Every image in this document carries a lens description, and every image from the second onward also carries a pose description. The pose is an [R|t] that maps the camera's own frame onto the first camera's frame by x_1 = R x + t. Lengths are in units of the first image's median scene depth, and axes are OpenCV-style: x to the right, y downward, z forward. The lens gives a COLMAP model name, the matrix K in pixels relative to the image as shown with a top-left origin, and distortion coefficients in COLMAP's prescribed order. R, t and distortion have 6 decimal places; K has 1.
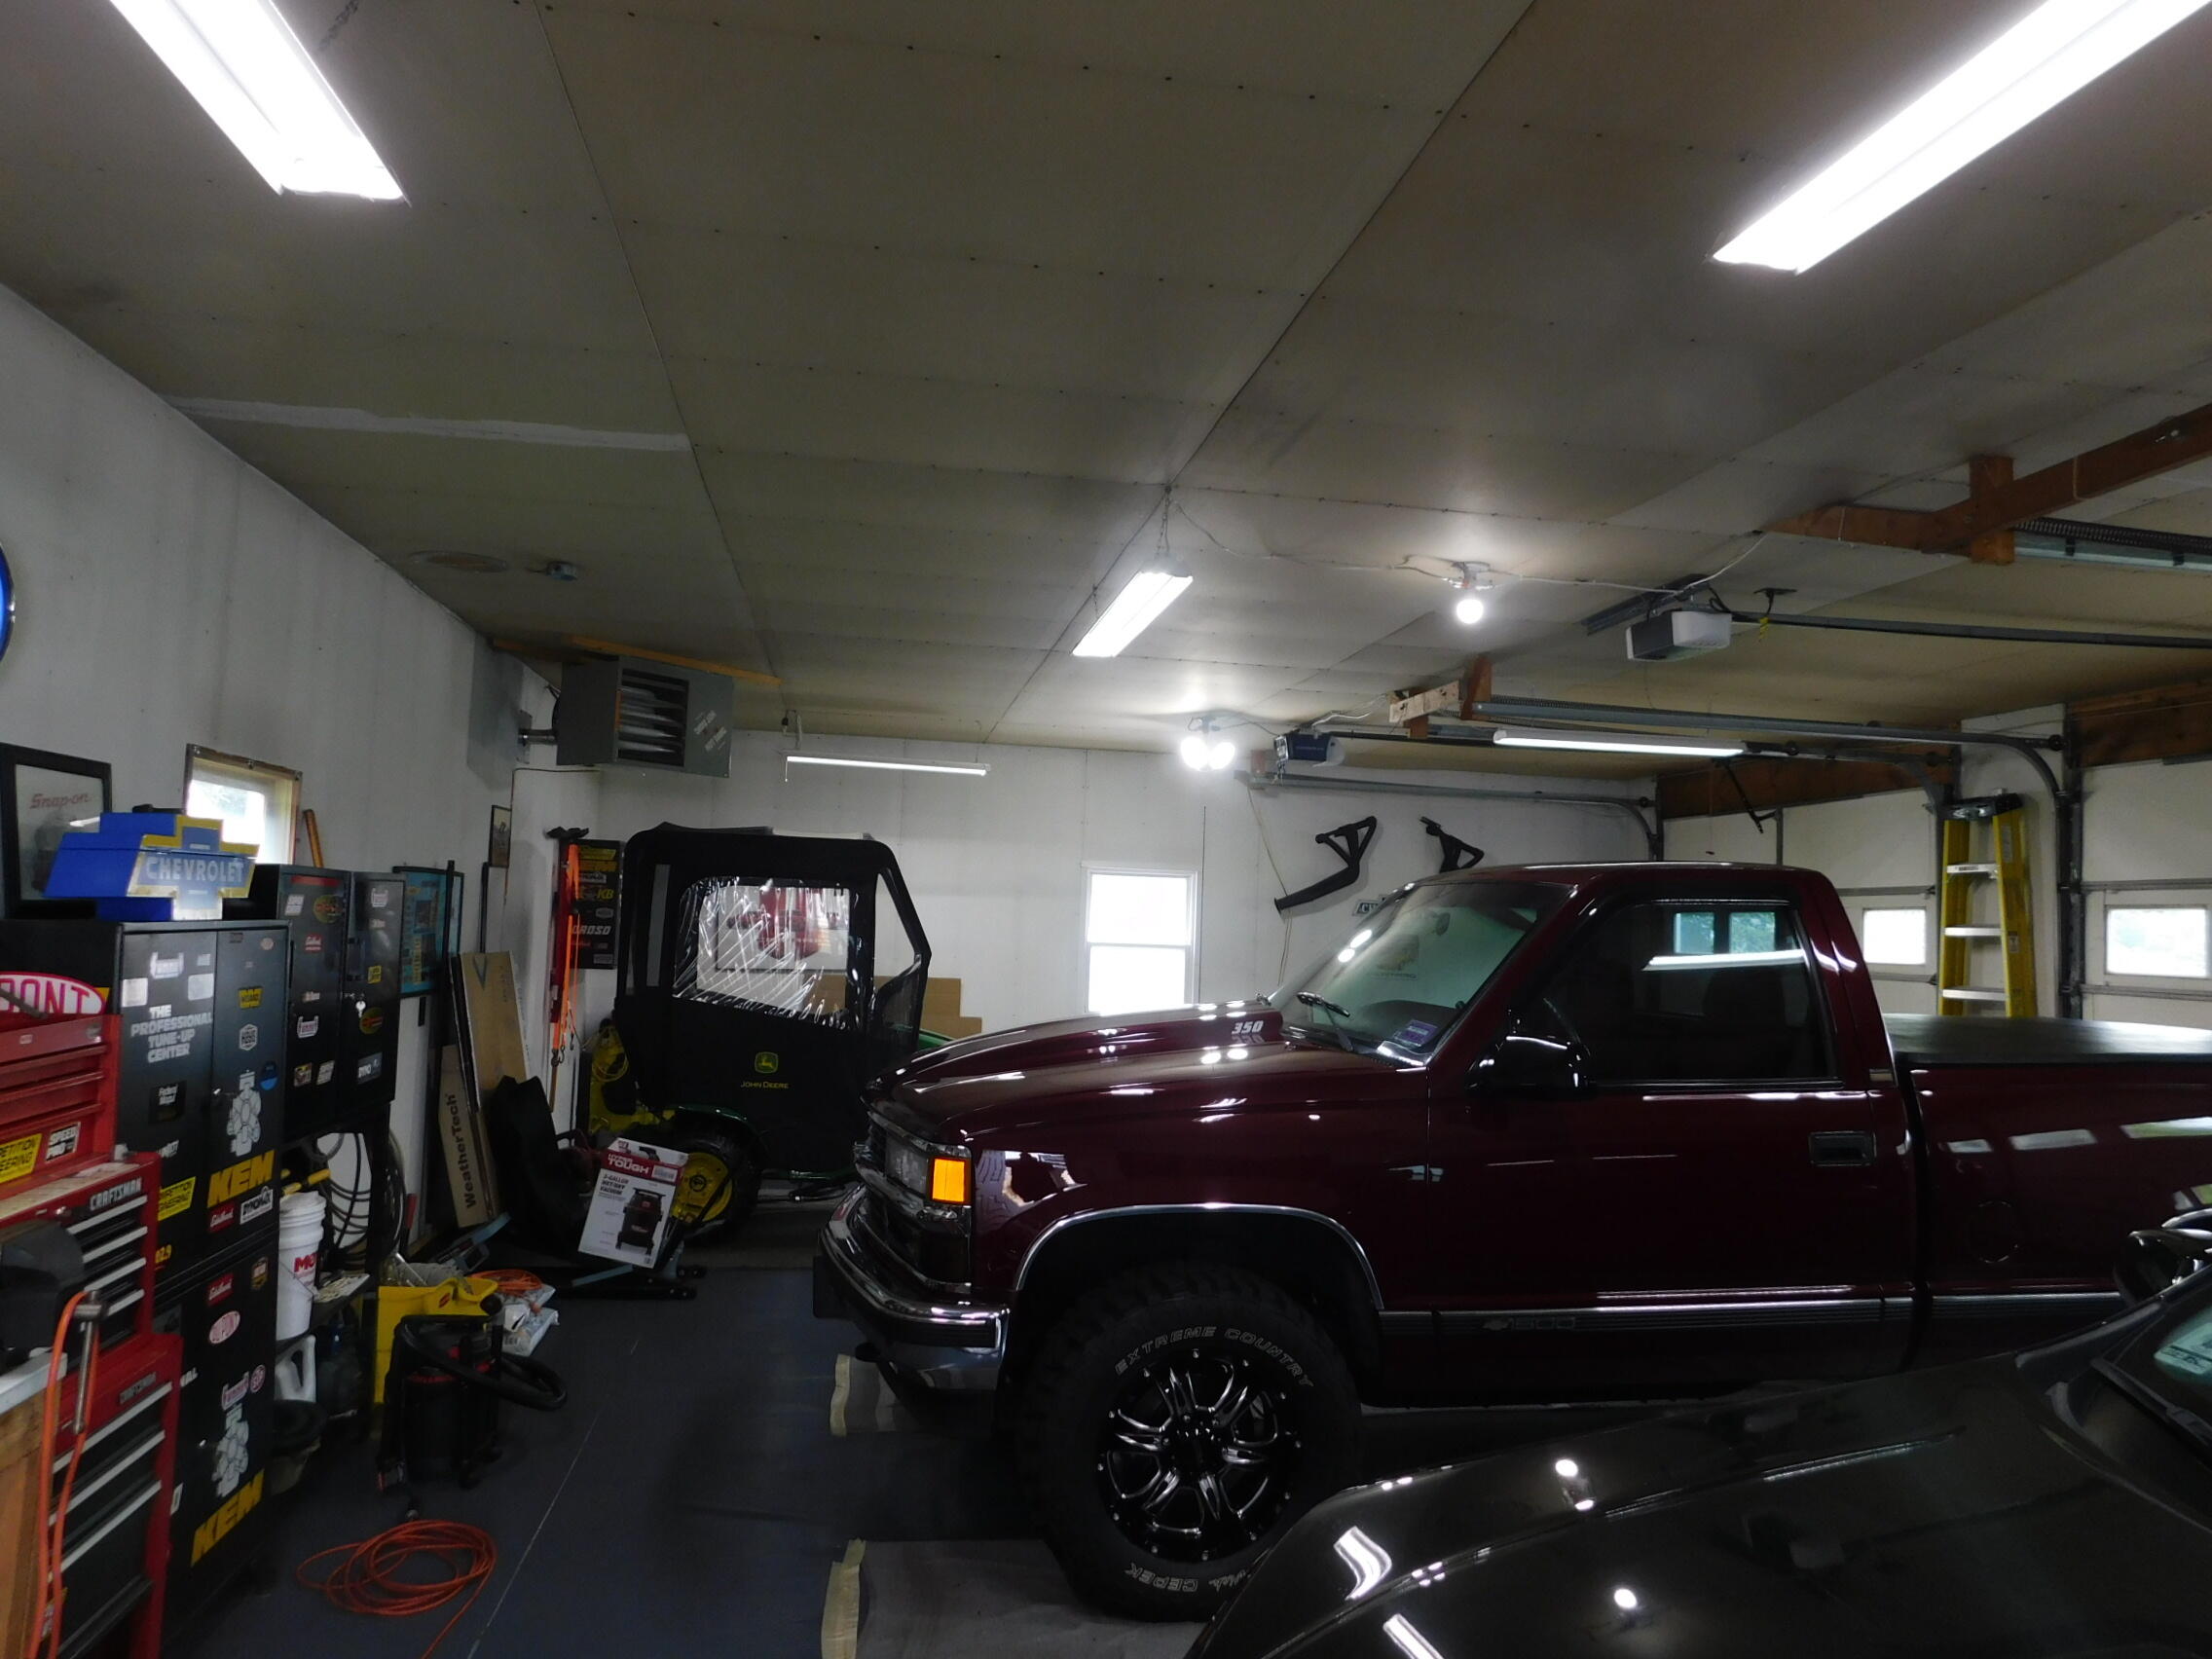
lens RADIAL K [[1455.8, 0, 1098.0], [0, 1455.8, 820.3], [0, 0, 1]] dist [-0.075950, 0.065815]
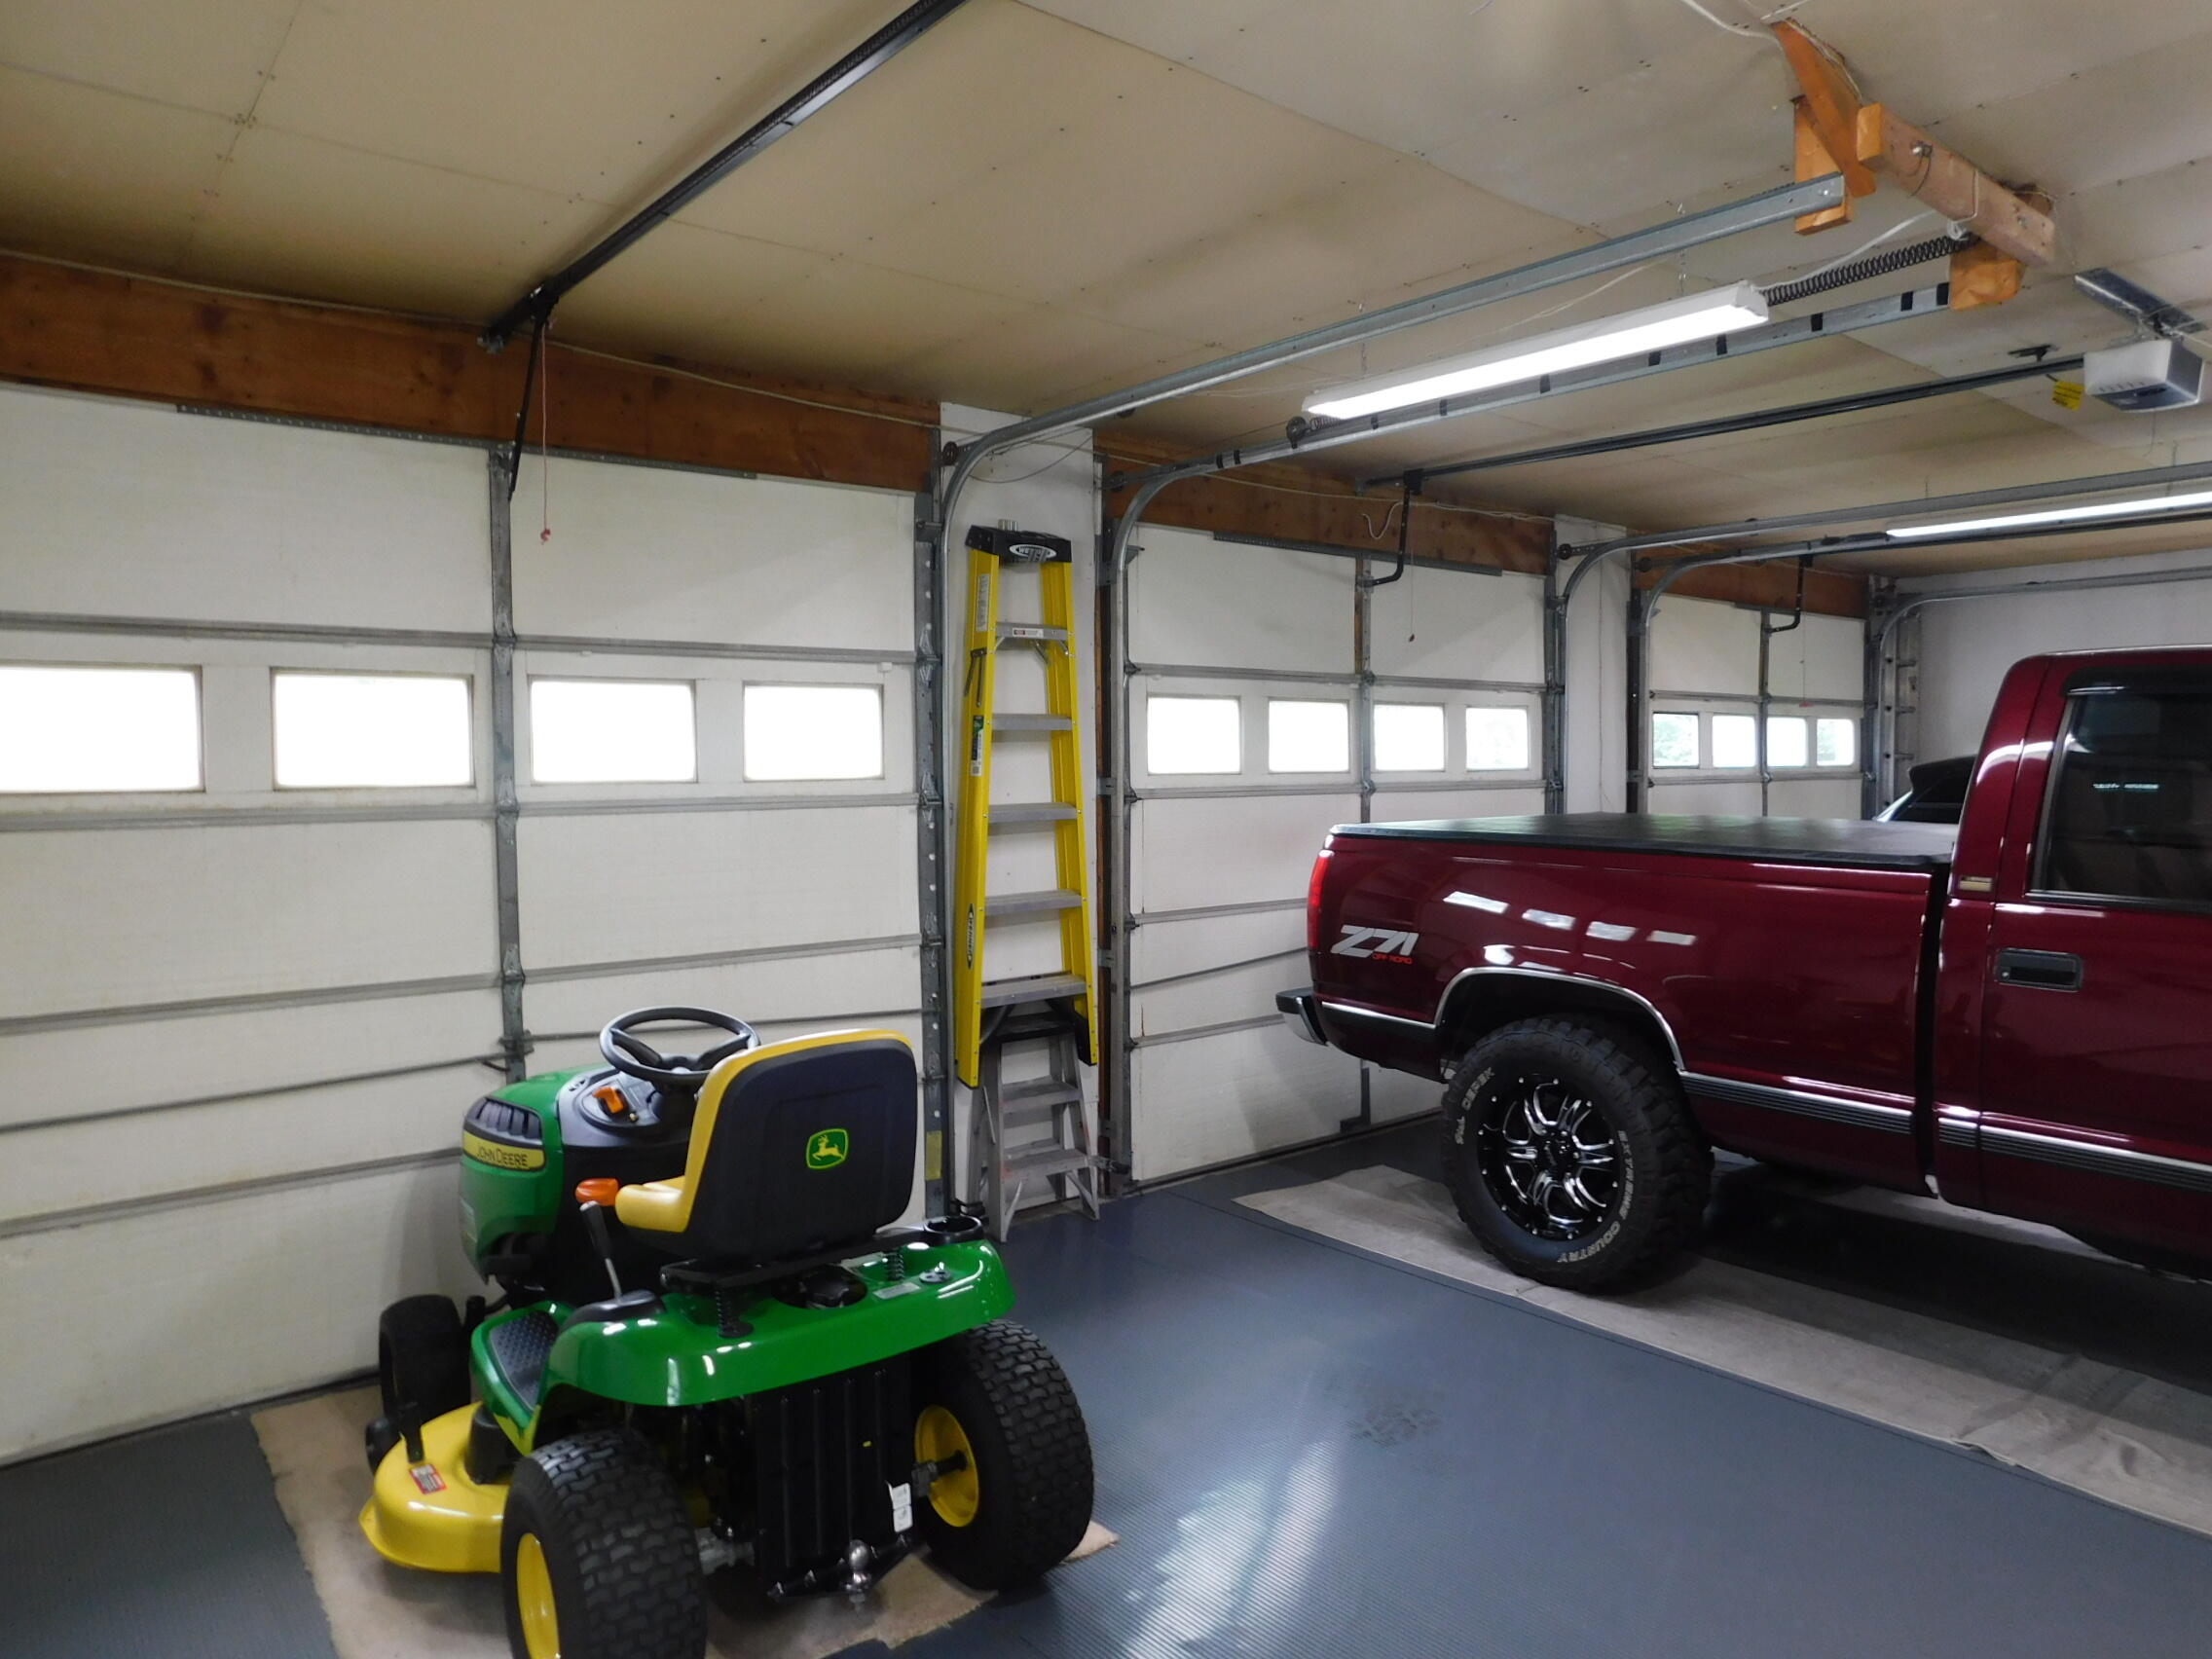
lens RADIAL K [[1455.8, 0, 1098.0], [0, 1455.8, 820.3], [0, 0, 1]] dist [-0.075950, 0.065815]
pose [[-0.496838, -0.074434, 0.864646, -0.028602], [-0.076234, 0.996207, 0.041955, 0.110749], [-0.864489, -0.045070, -0.500628, 1.590202]]
